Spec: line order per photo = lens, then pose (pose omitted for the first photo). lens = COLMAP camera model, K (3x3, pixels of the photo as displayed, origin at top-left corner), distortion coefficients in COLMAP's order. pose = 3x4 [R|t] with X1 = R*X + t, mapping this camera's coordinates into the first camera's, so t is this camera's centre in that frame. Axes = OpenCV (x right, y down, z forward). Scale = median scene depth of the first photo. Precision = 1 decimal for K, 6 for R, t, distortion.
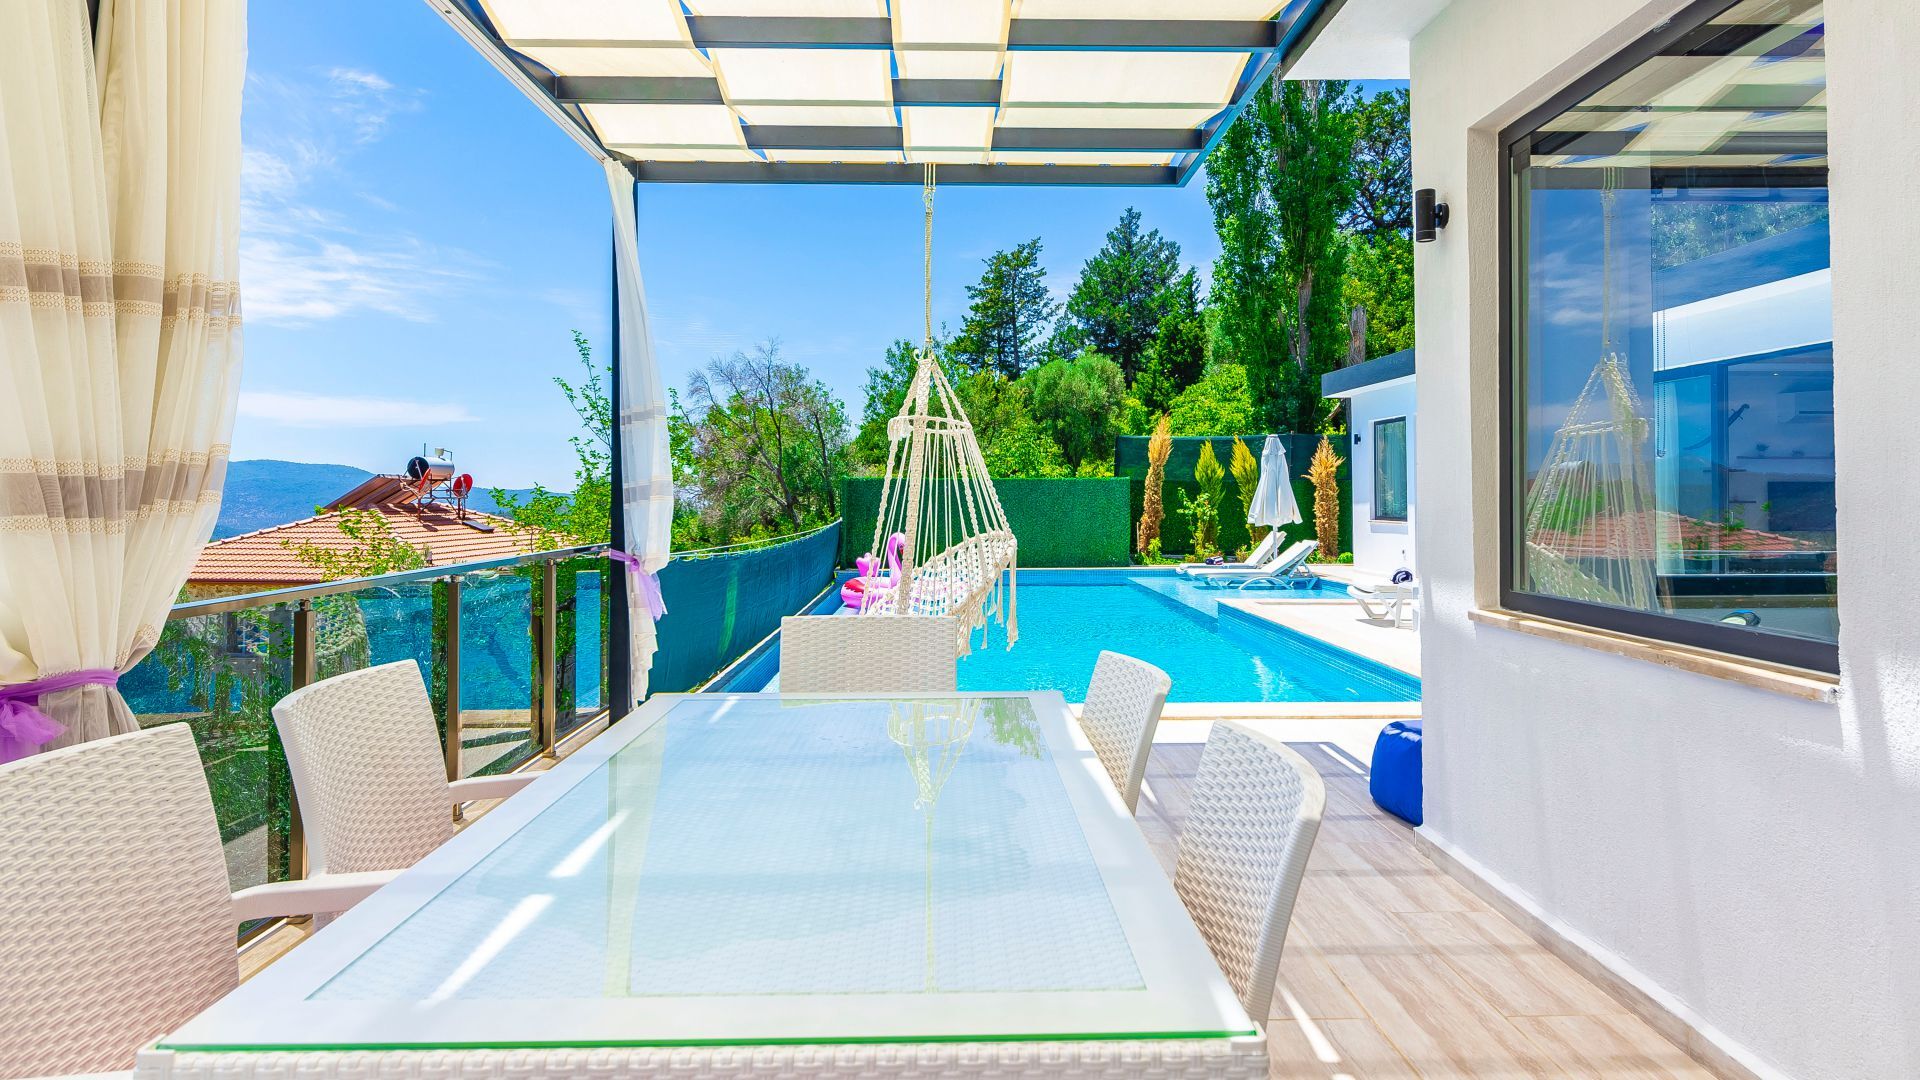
lens RADIAL K [[1055.7, 0, 968.4], [0, 1055.7, 476.5], [0, 0, 1]] dist [0.011989, -0.012405]
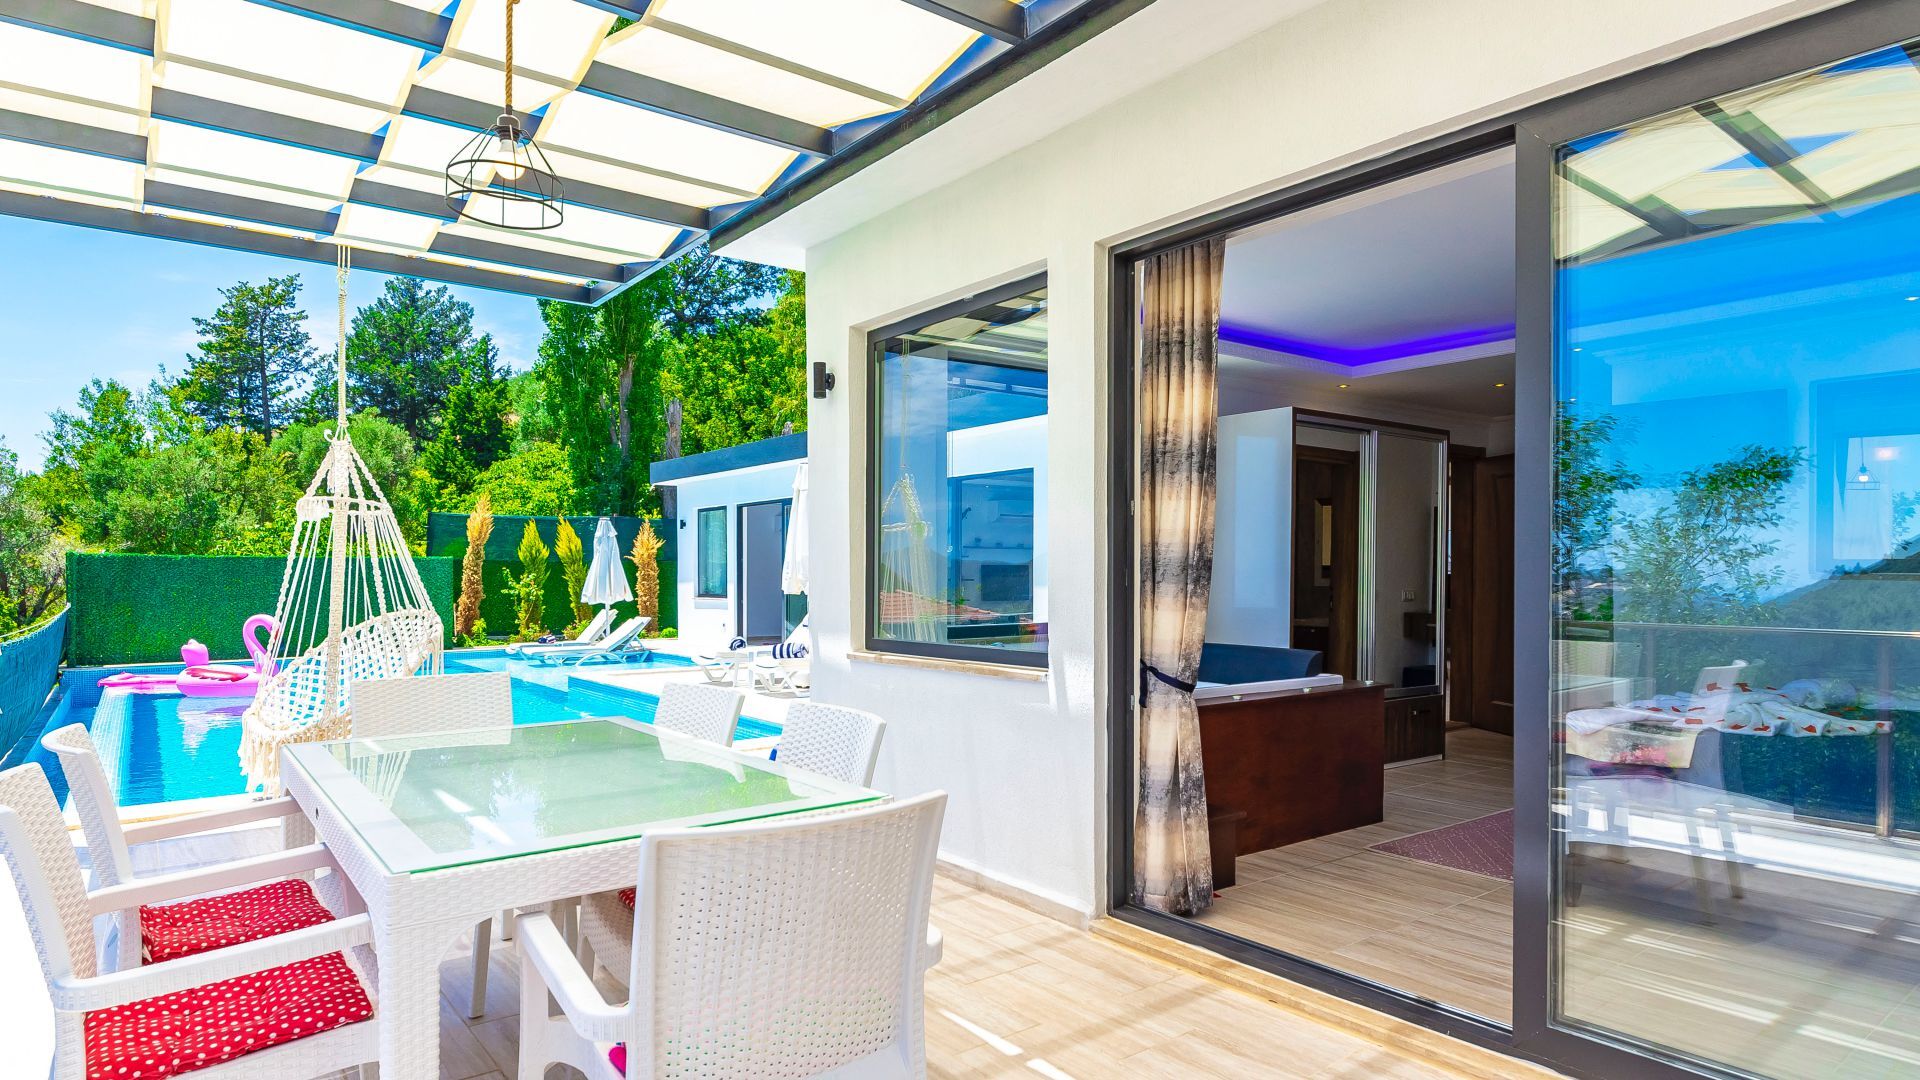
lens RADIAL K [[1055.7, 0, 943.6], [0, 1055.7, 581.9], [0, 0, 1]] dist [0.011989, -0.012405]
pose [[0.812519, -0.002886, 0.582928, -0.027208], [-0.011172, 0.999727, 0.020521, -0.000483], [-0.582828, -0.023186, 0.812265, -0.027178]]
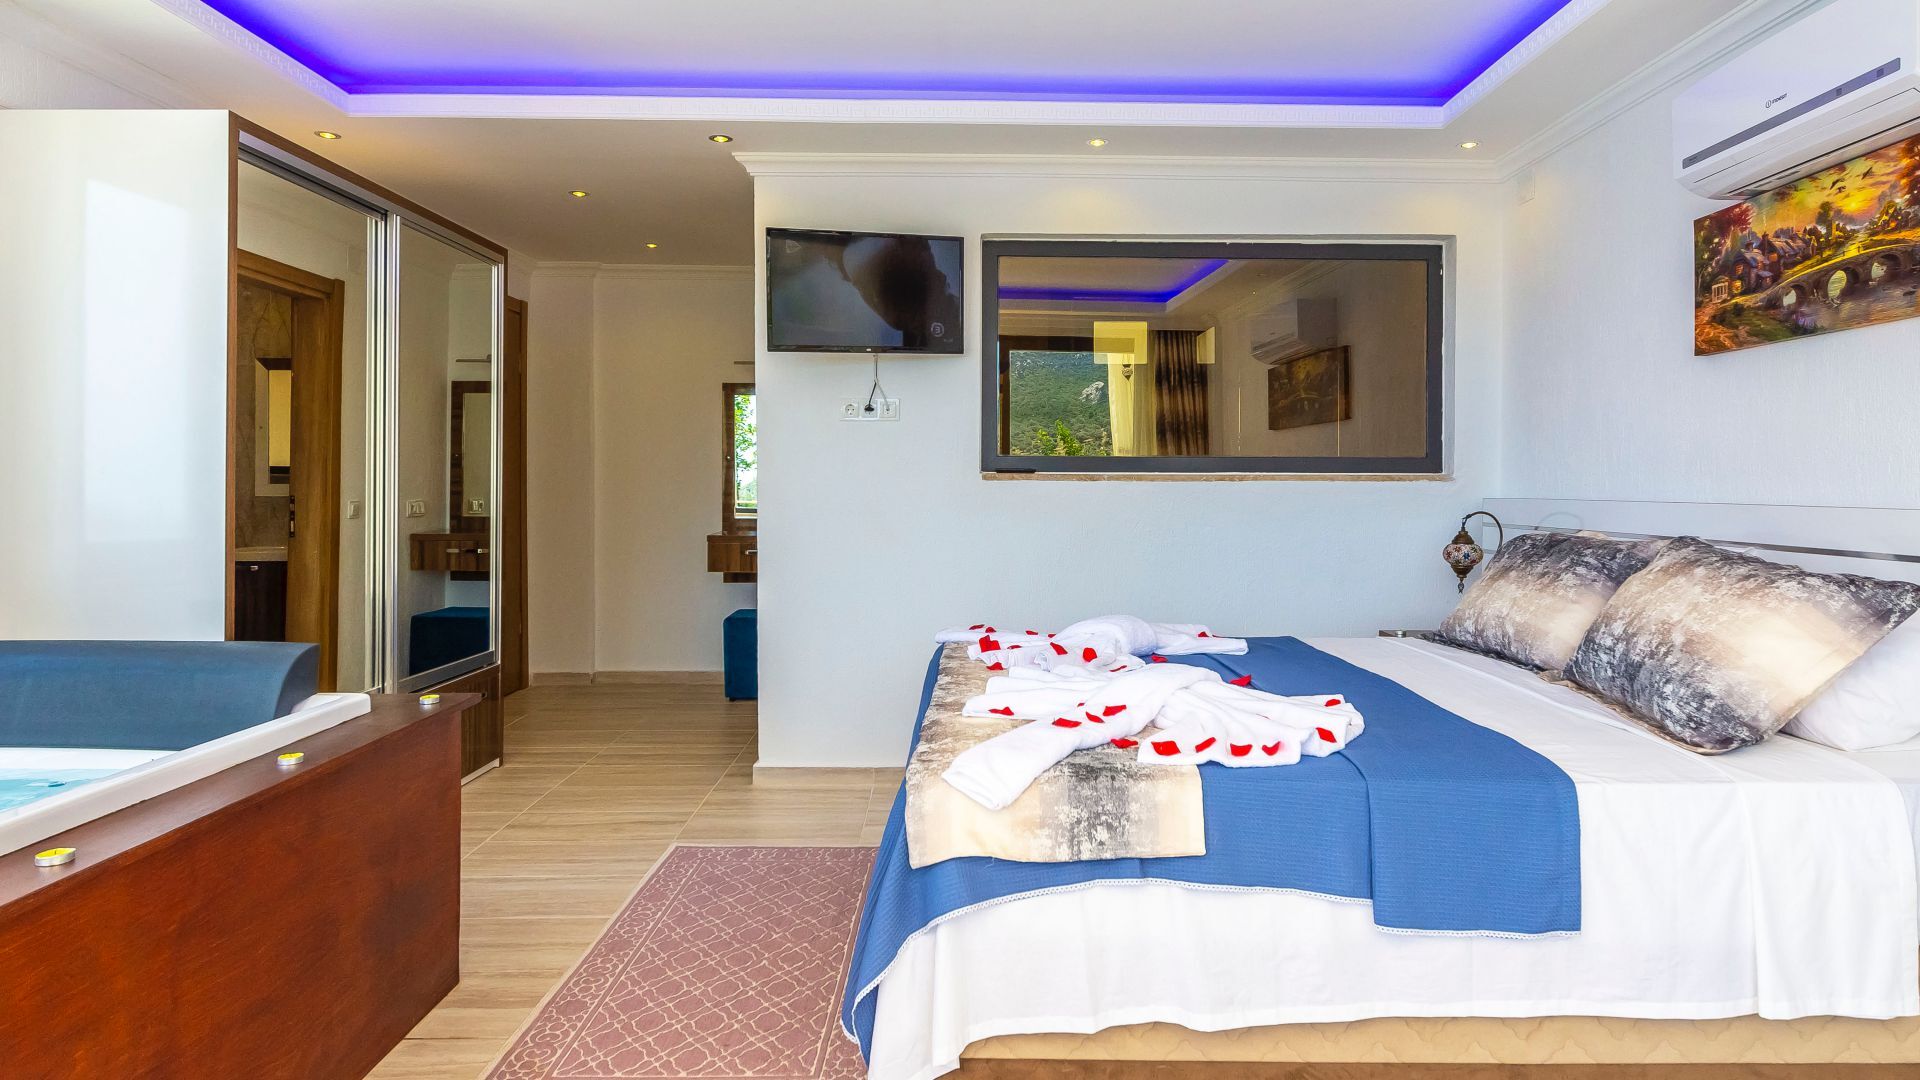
lens RADIAL K [[1055.7, 0, 984.6], [0, 1055.7, 488.3], [0, 0, 1]] dist [0.011989, -0.012405]
pose [[-0.005798, -0.007030, 0.999958, 0.040405], [-0.013106, 0.999890, 0.006953, 0.001078], [-0.999897, -0.013066, -0.005889, 0.024256]]
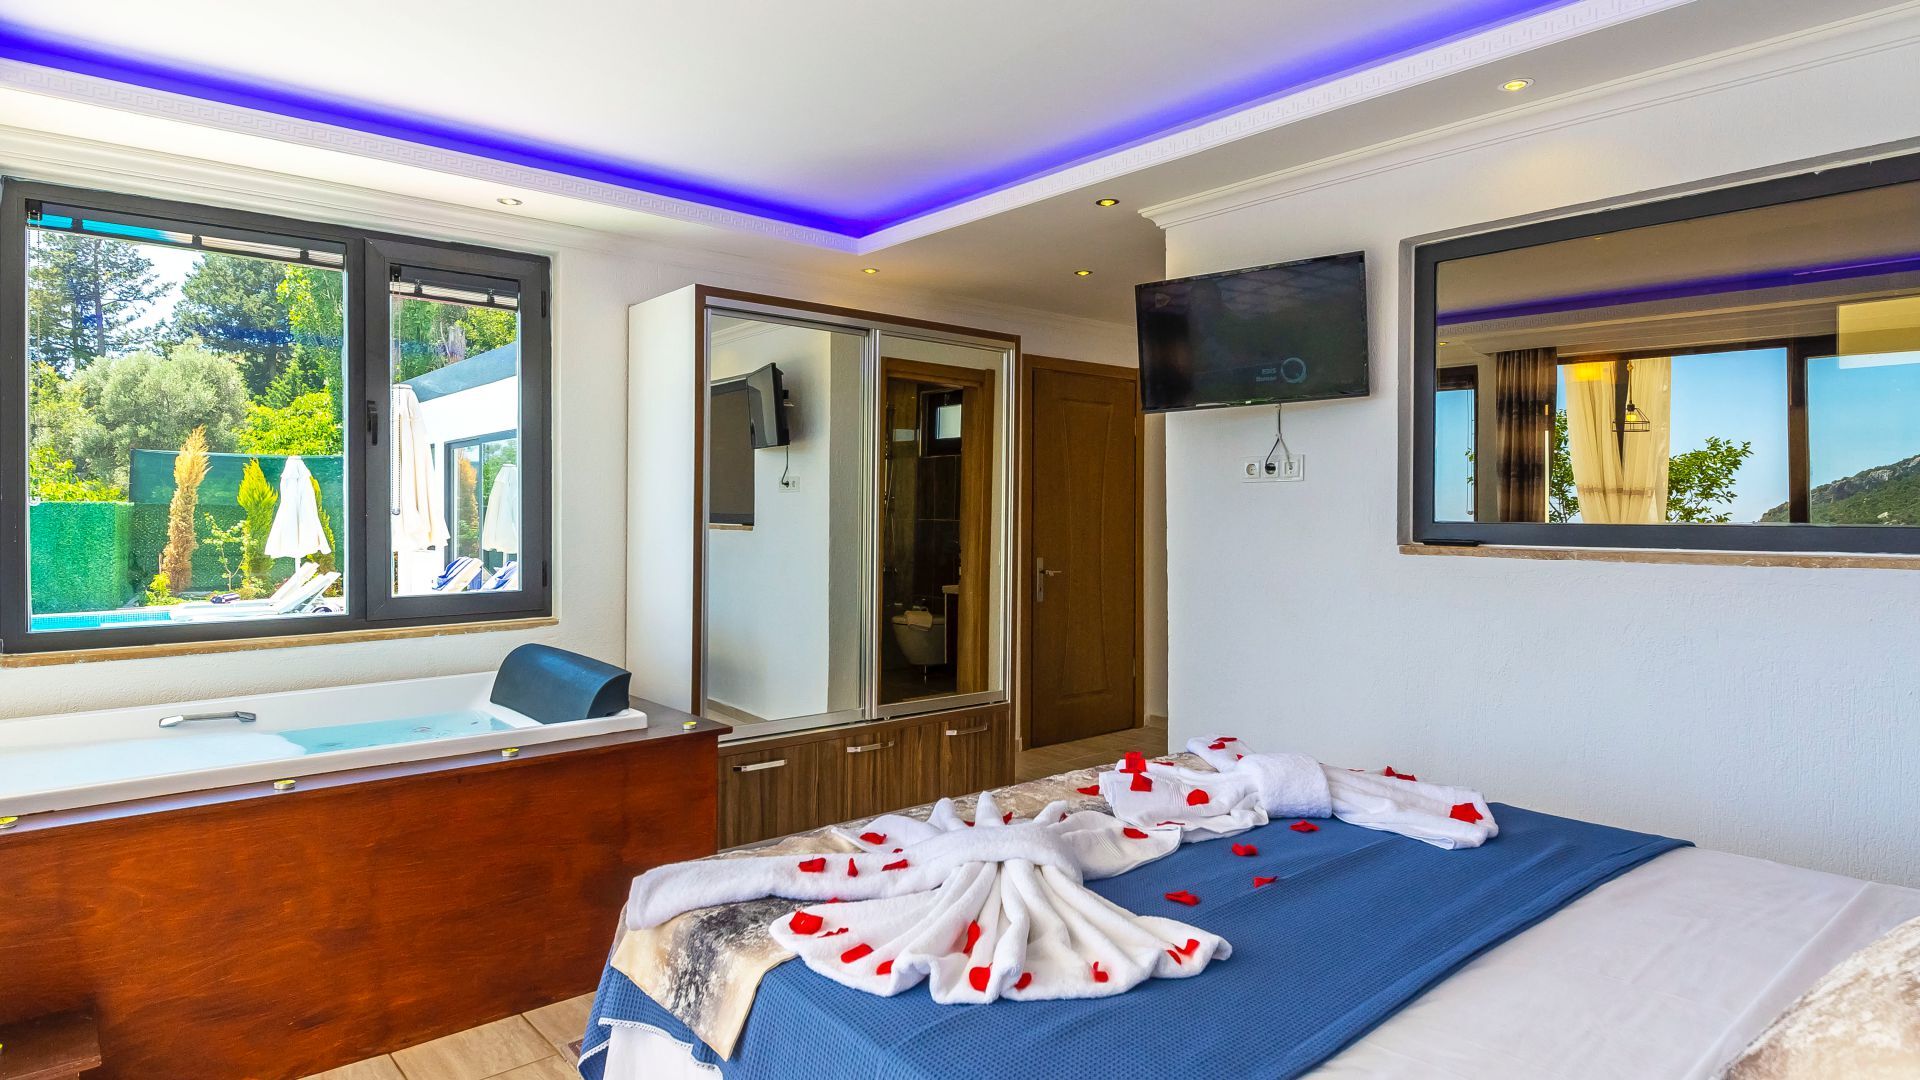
lens RADIAL K [[1055.7, 0, 937.3], [0, 1055.7, 518.3], [0, 0, 1]] dist [0.011989, -0.012405]
pose [[0.769617, 0.000755, 0.638506, 0.069147], [-0.012355, 0.999830, 0.013710, -0.003061], [-0.638387, -0.018440, 0.769495, -0.023638]]
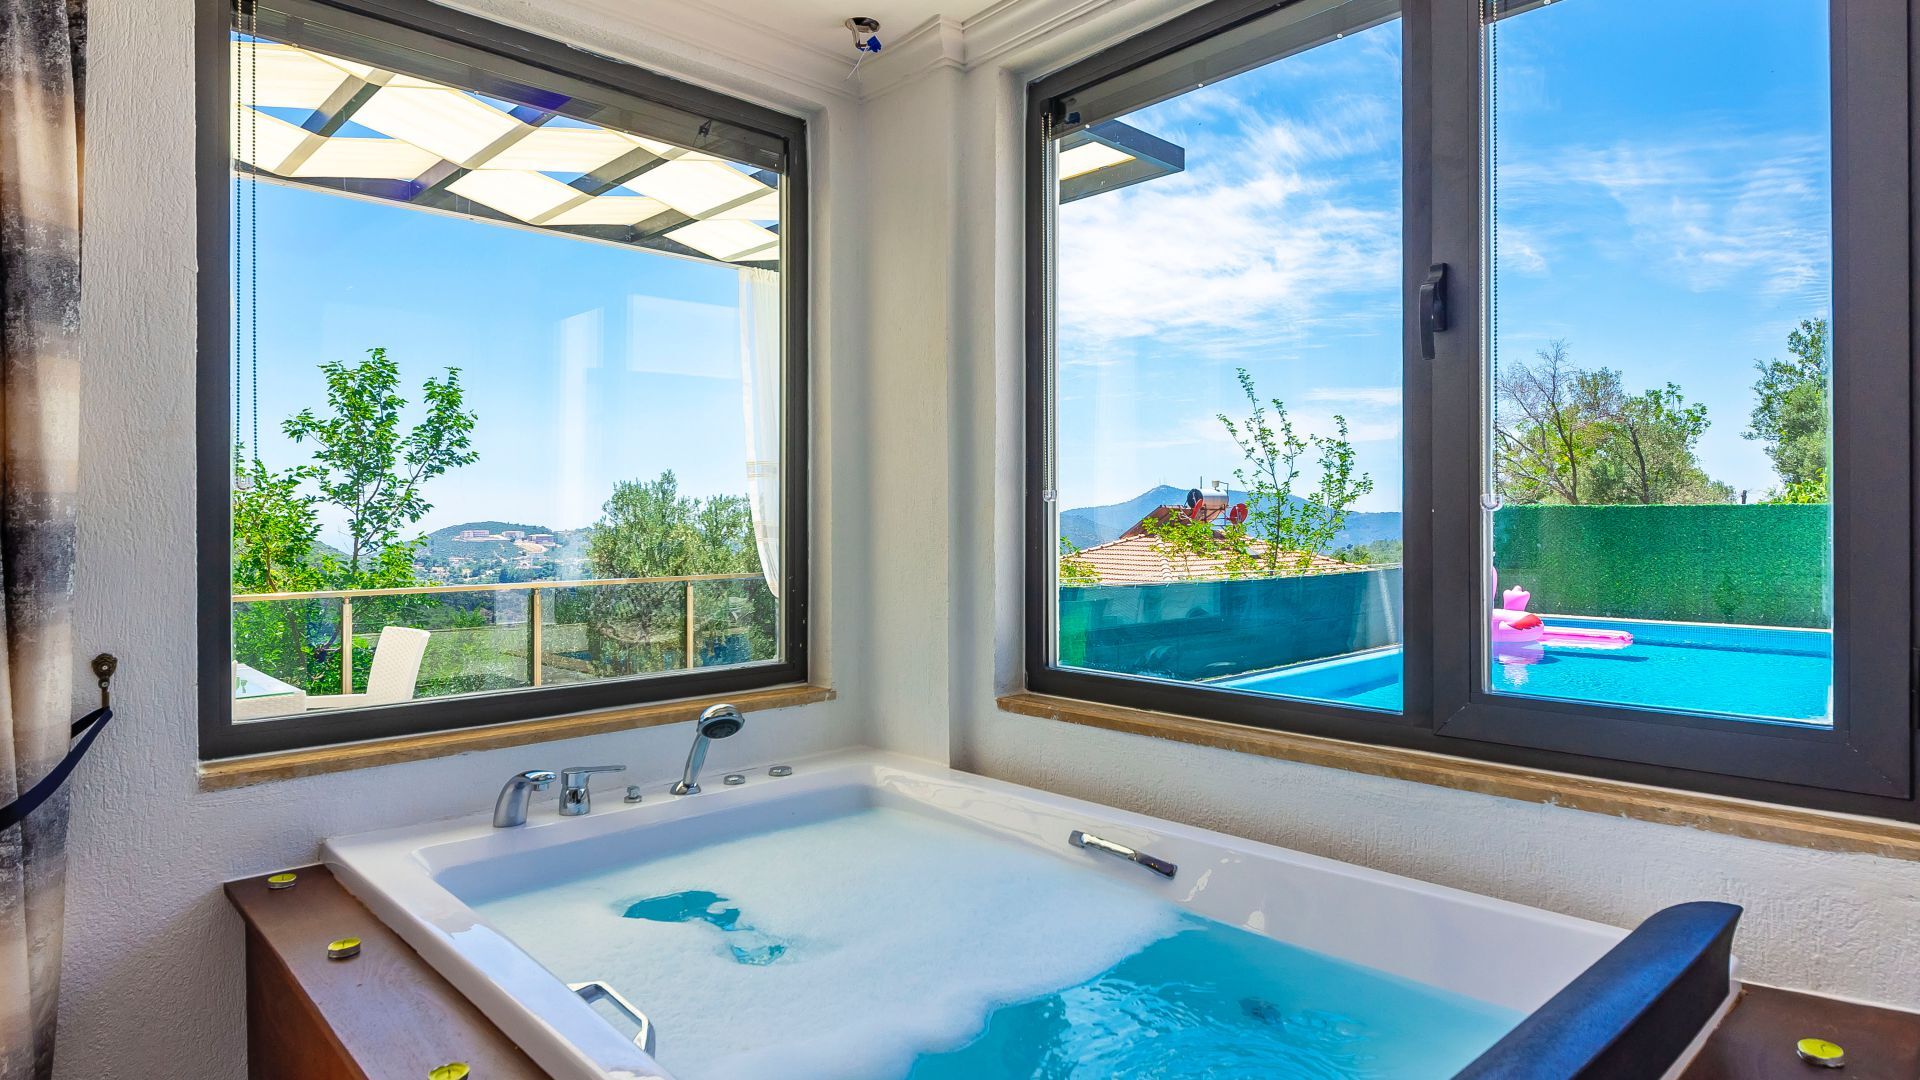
lens RADIAL K [[1055.7, 0, 960.3], [0, 1055.7, 520.4], [0, 0, 1]] dist [0.011989, -0.012405]
pose [[0.685101, 0.000732, -0.728448, 0.117963], [0.011929, 0.999854, 0.012224, -0.001581], [0.728351, -0.017064, 0.684992, 0.049648]]
